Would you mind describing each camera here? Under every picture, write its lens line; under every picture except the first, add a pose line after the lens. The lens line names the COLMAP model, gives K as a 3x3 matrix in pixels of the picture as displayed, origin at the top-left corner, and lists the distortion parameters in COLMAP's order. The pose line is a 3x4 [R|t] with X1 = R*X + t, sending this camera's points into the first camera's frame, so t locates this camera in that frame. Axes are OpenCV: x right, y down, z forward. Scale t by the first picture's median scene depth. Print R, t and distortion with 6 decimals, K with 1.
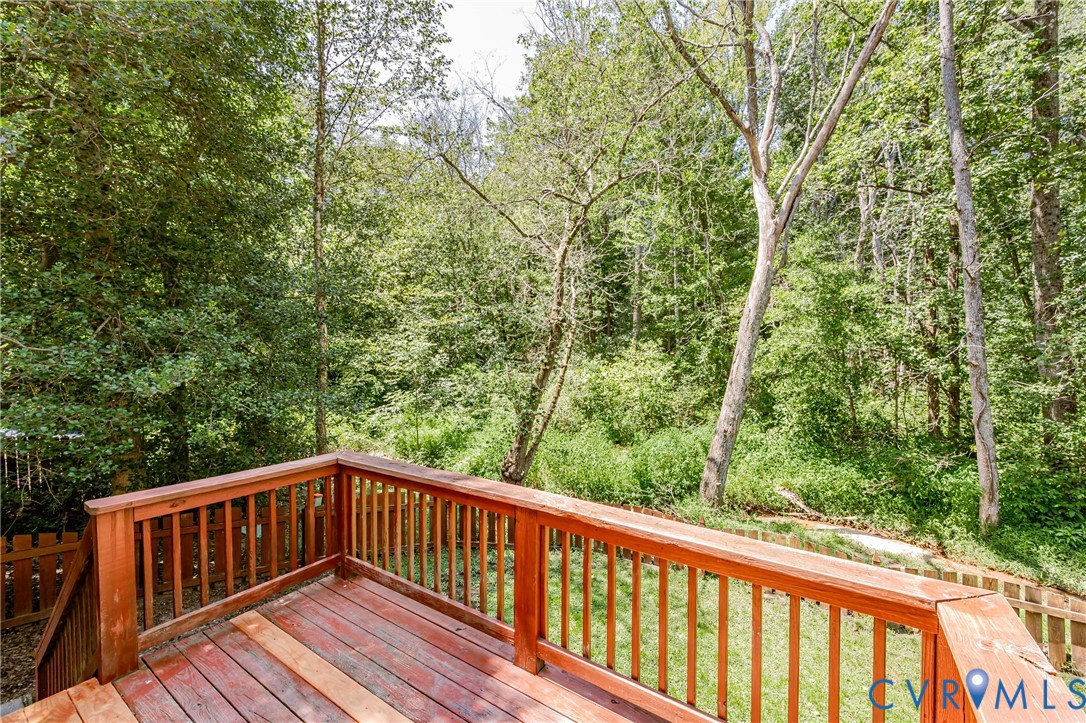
lens RADIAL K [[436.8, 0, 543.5], [0, 436.8, 364.9], [0, 0, 1]] dist [0.001601, -0.000324]
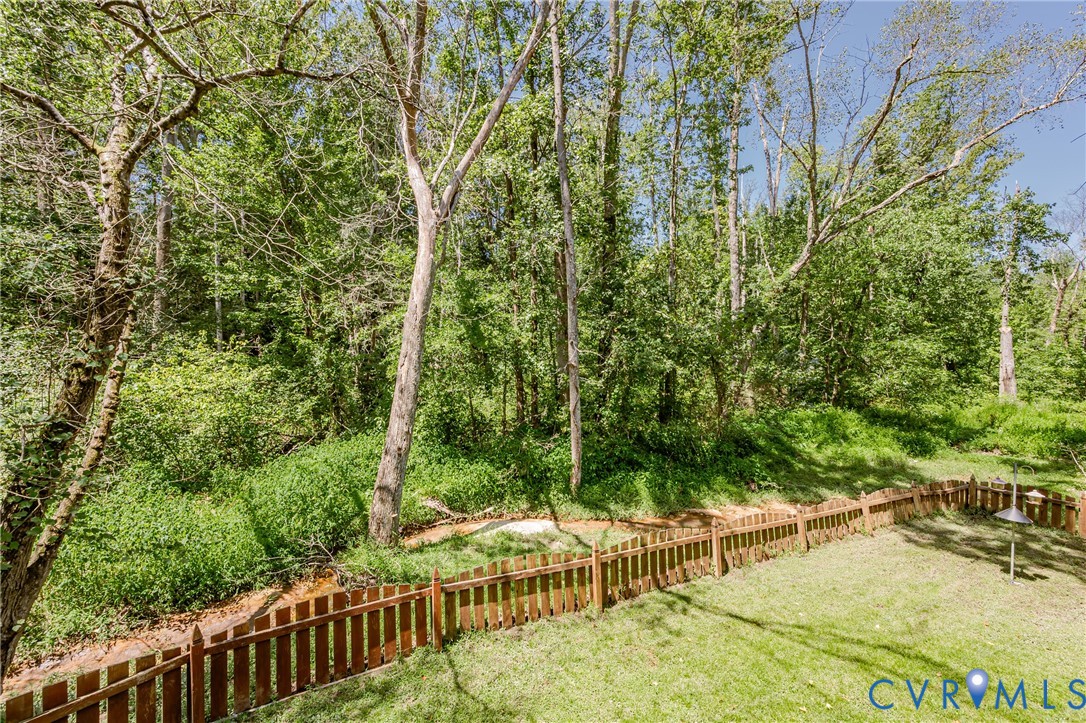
lens RADIAL K [[436.8, 0, 543.1], [0, 436.8, 361.3], [0, 0, 1]] dist [0.001601, -0.000324]
pose [[0.540340, 0.000262, 0.841447, -0.122943], [0.008523, 0.999947, -0.005784, -0.006013], [-0.841403, 0.010297, 0.540309, 0.306947]]
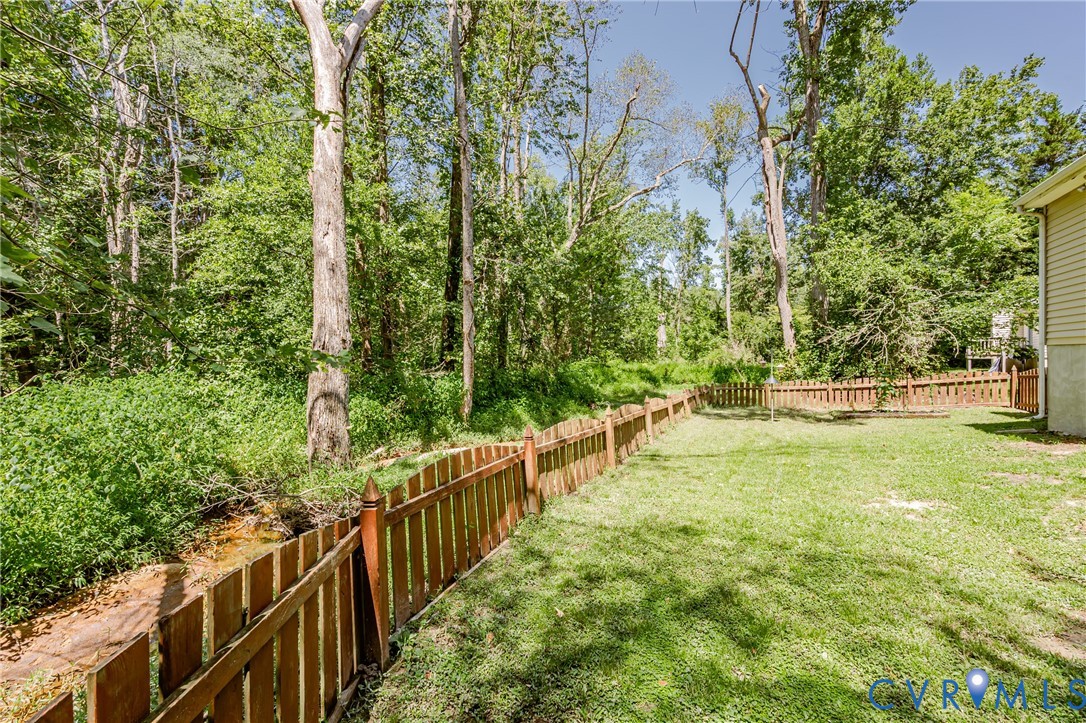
lens RADIAL K [[436.8, 0, 545.4], [0, 436.8, 365.7], [0, 0, 1]] dist [0.001601, -0.000324]
pose [[-0.072289, -0.015698, 0.997260, -0.194358], [0.032917, 0.999294, 0.018116, 0.173082], [-0.996840, 0.034137, -0.071722, 0.723543]]
